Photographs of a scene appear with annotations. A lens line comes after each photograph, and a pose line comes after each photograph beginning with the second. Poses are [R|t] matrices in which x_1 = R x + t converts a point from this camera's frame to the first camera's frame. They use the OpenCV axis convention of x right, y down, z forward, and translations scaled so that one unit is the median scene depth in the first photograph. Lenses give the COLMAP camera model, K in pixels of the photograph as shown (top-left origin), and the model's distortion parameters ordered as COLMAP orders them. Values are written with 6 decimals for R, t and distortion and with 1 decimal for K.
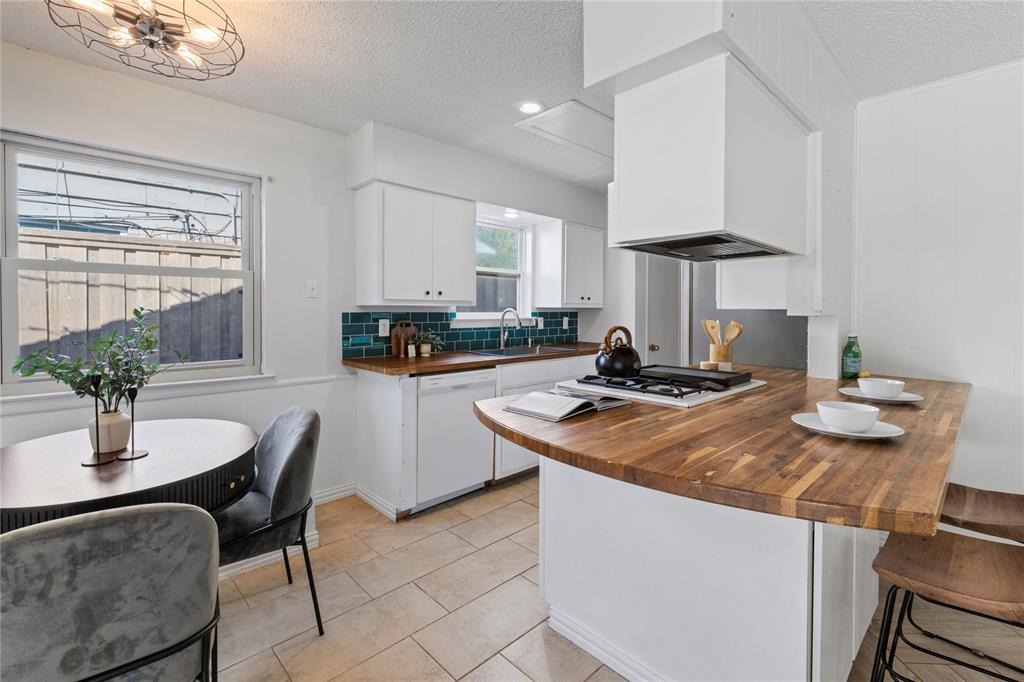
lens RADIAL K [[458.5, 0, 508.4], [0, 458.5, 315.1], [0, 0, 1]] dist [0.001225, 0.000035]
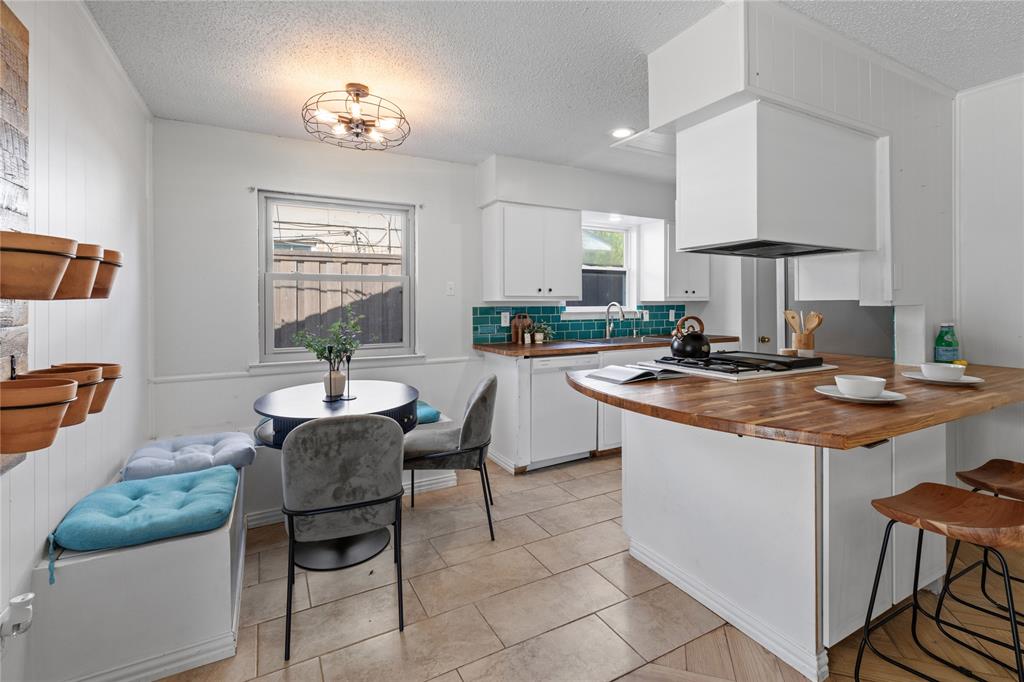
lens RADIAL K [[463.1, 0, 508.7], [0, 463.1, 301.4], [0, 0, 1]] dist [0.001958, -0.000165]
pose [[0.964053, -0.011155, -0.265474, 0.067530], [0.006213, 0.999792, -0.019449, 0.004275], [0.265636, 0.017100, 0.963922, -0.192868]]
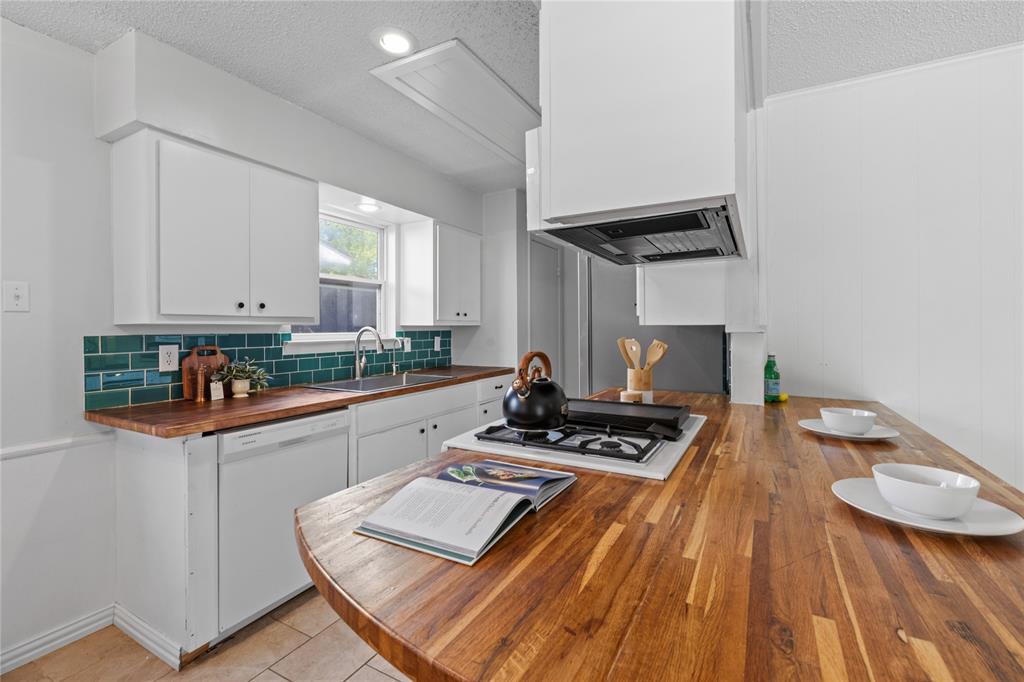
lens RADIAL K [[455.6, 0, 508.8], [0, 455.6, 329.4], [0, 0, 1]] dist [0.000611, 0.000071]
pose [[0.954598, -0.010036, 0.297727, 0.001402], [0.012610, 0.999898, -0.006726, -0.003042], [-0.297629, 0.010175, 0.954627, 0.237136]]
